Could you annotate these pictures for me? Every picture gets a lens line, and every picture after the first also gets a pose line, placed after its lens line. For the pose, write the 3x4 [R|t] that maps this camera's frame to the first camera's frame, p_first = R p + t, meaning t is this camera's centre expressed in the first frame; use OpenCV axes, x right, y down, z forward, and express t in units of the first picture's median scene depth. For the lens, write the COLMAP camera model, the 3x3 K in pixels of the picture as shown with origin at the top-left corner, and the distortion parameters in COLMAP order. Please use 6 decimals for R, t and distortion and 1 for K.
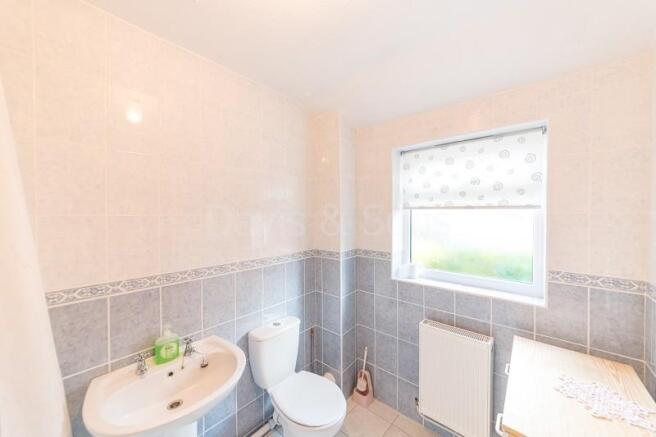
lens RADIAL K [[229.1, 0, 328.3], [0, 229.1, 216.7], [0, 0, 1]] dist [-0.006545, -0.000017]
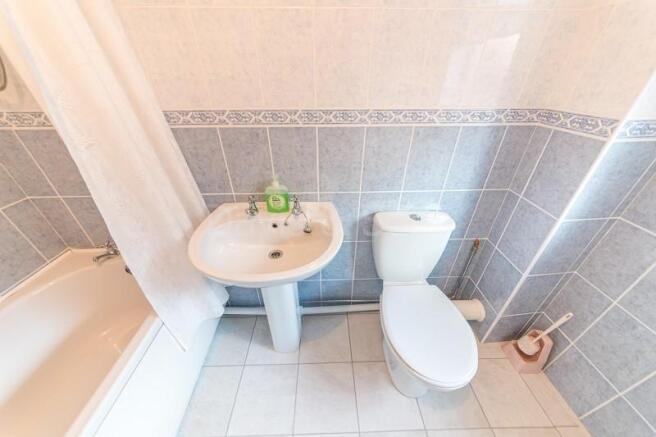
lens RADIAL K [[229.1, 0, 328.3], [0, 229.1, 216.7], [0, 0, 1]] dist [-0.006545, -0.000017]
pose [[0.685785, 0.391797, -0.613346, 0.014210], [-0.004011, 0.844758, 0.535134, 0.115713], [0.727793, -0.364527, 0.580894, 0.462781]]
